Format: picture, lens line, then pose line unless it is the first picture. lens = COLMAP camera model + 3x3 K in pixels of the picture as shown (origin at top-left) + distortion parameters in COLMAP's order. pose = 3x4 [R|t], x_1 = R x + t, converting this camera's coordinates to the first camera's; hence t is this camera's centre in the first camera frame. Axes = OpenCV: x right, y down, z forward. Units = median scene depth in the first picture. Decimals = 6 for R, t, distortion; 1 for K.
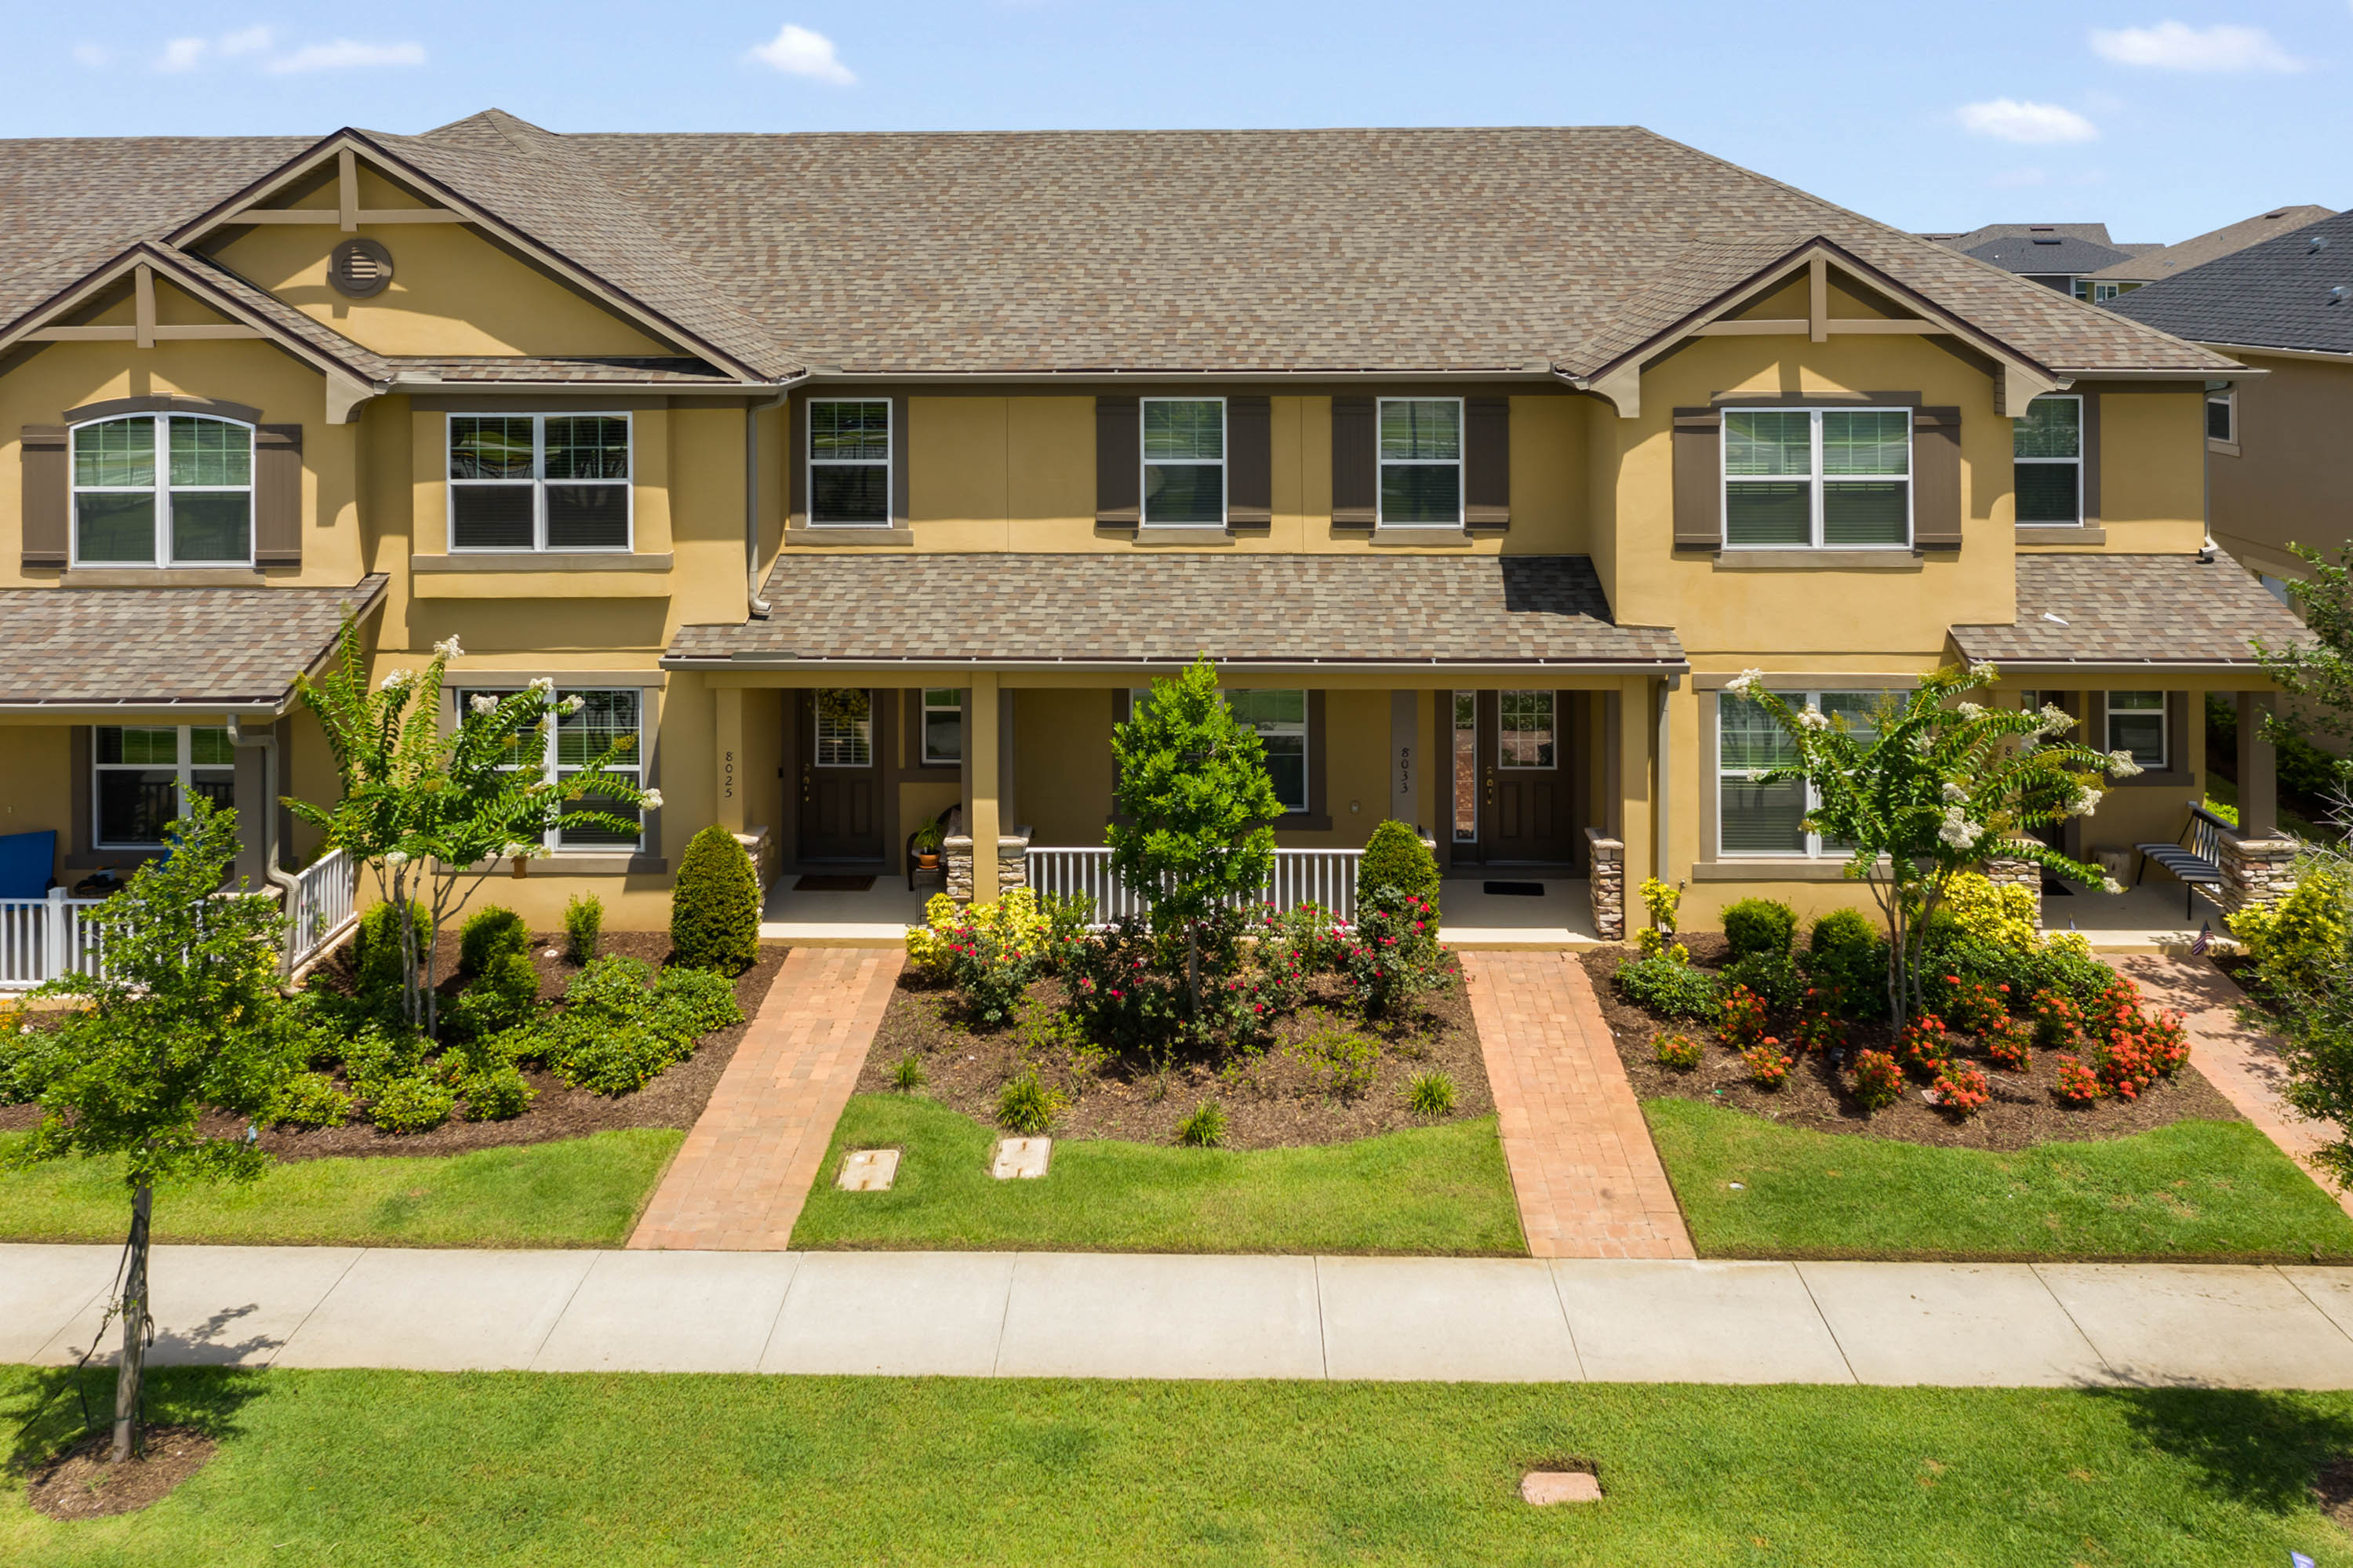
lens RADIAL K [[1870.9, 0, 1144.9], [0, 1870.9, 724.8], [0, 0, 1]] dist [-0.008287, -0.001863]
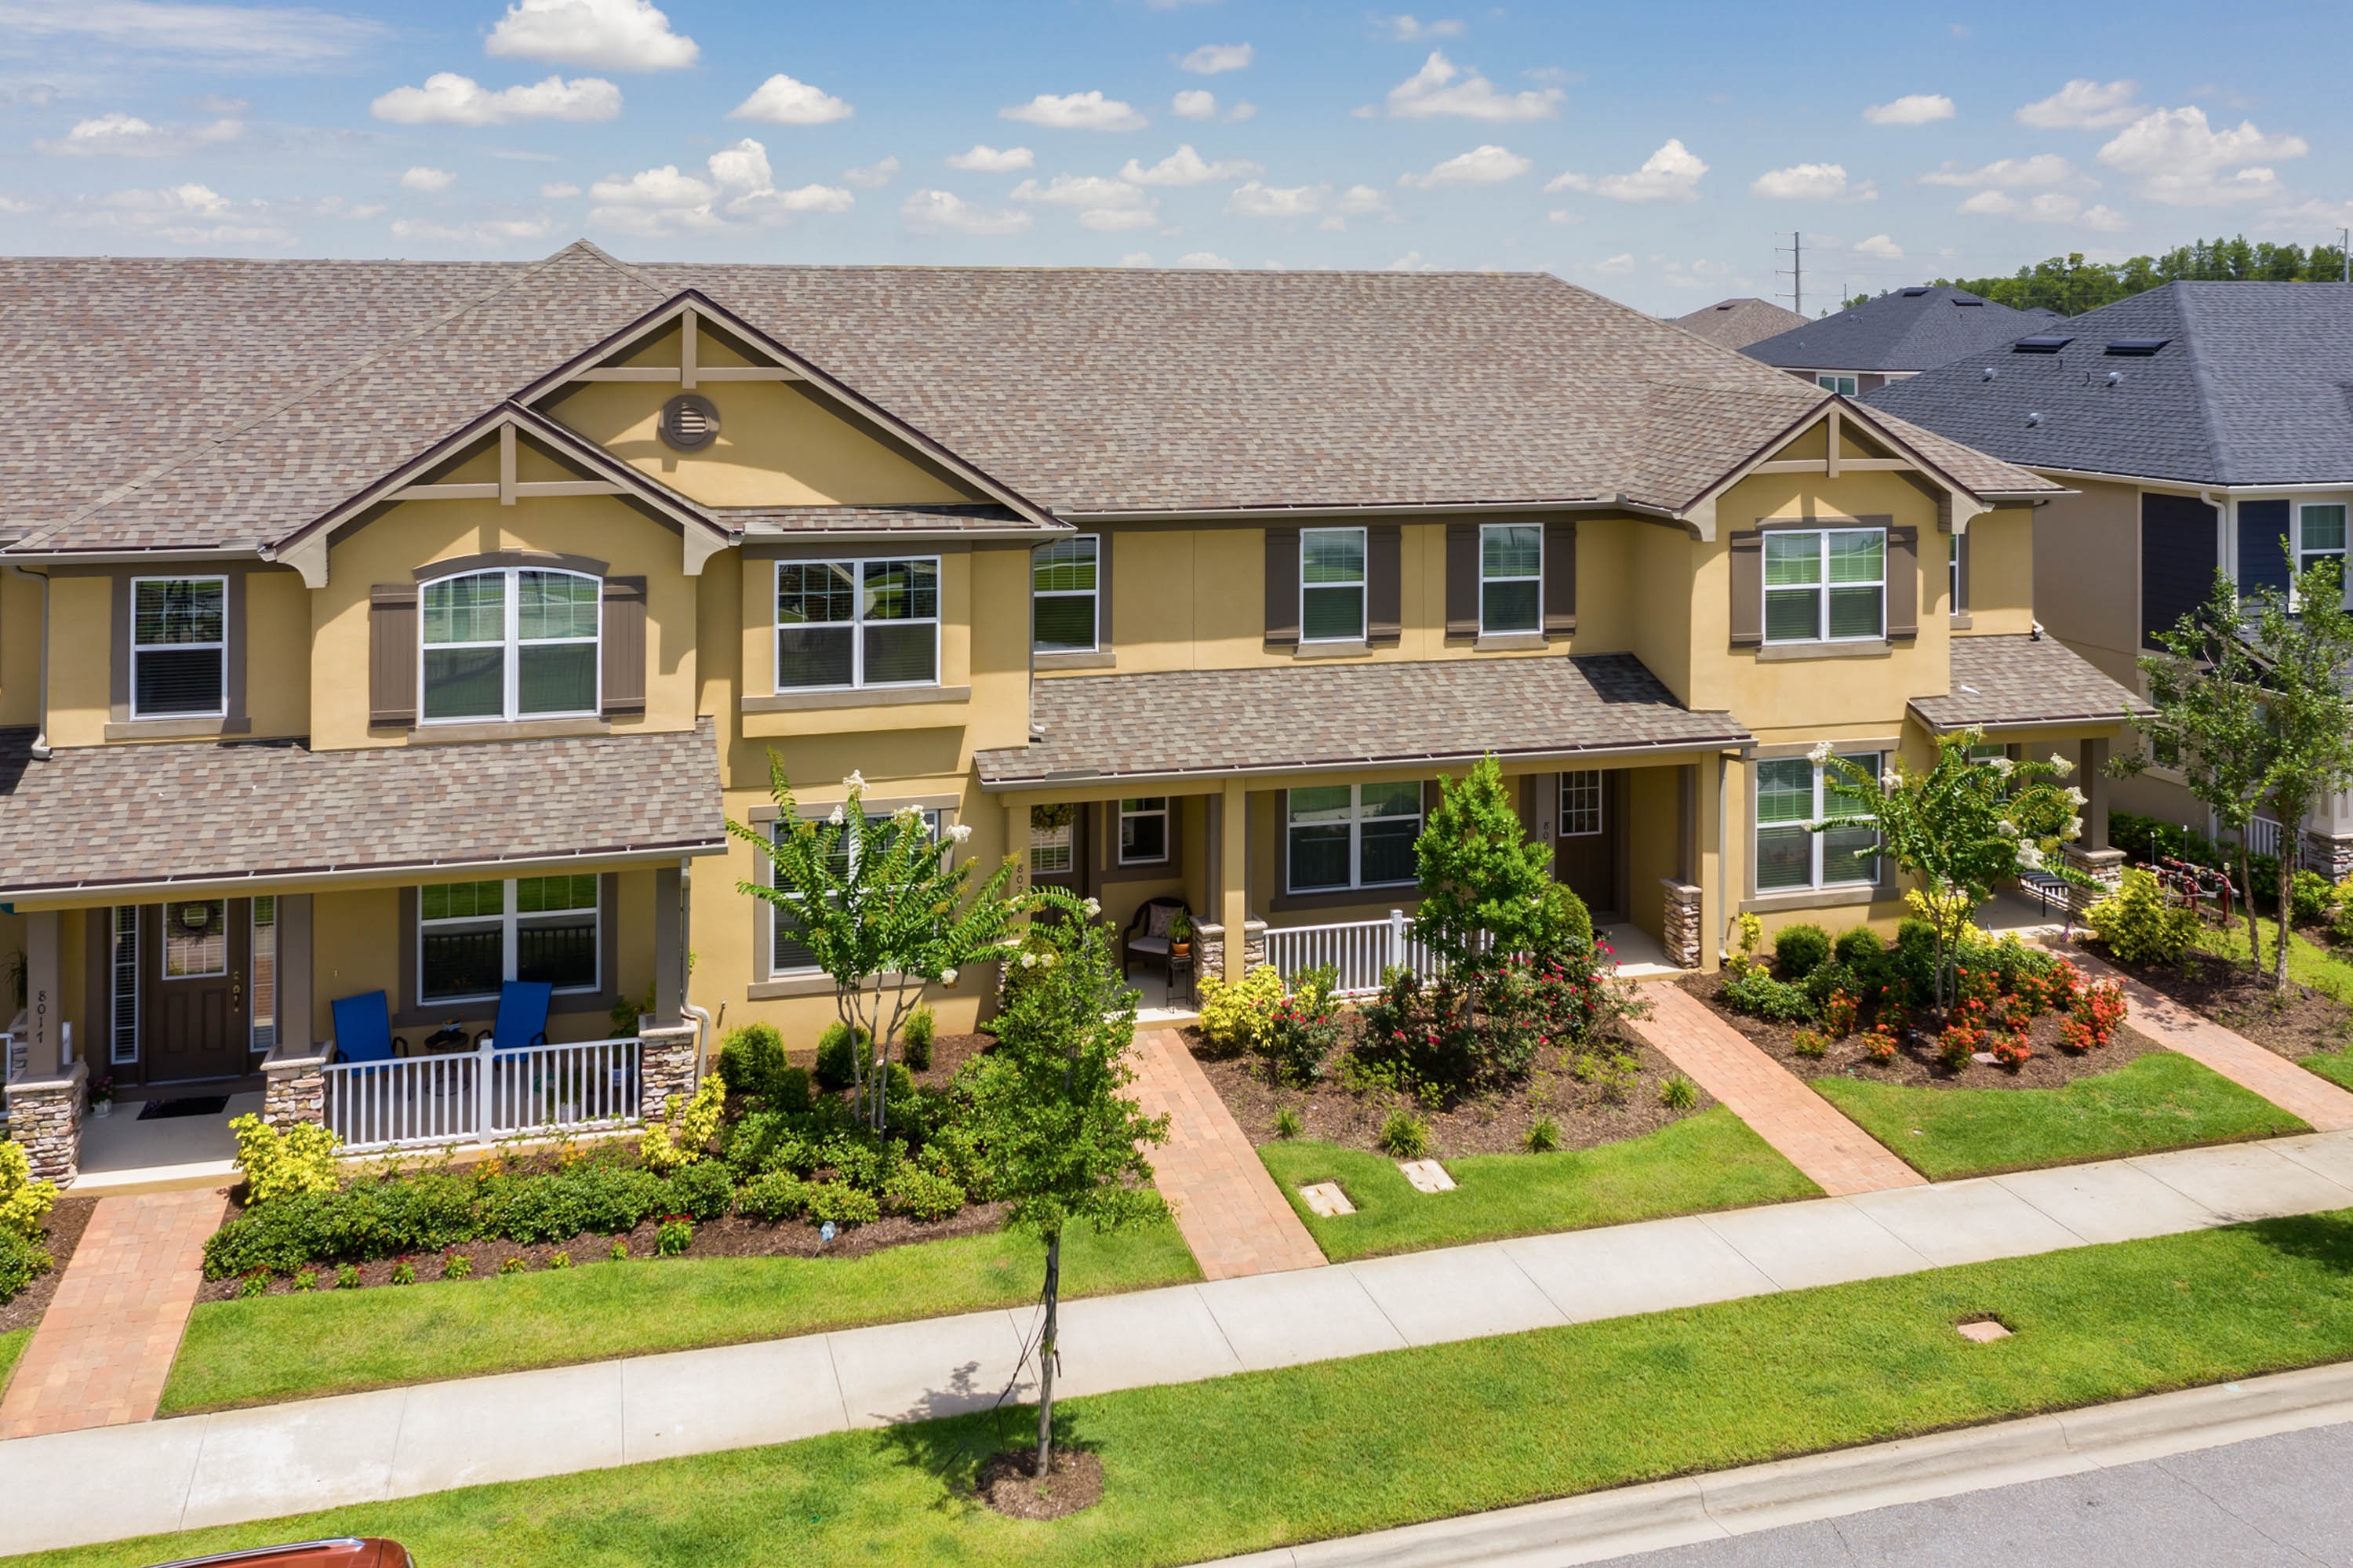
lens RADIAL K [[2053.7, 0, 1096.2], [0, 2053.7, 892.6], [0, 0, 1]] dist [-0.008244, -0.004640]
pose [[0.945284, -0.074587, 0.317608, -0.567437], [0.062993, 0.996924, 0.046635, -0.022421], [-0.320109, -0.024076, 0.947075, -0.153990]]
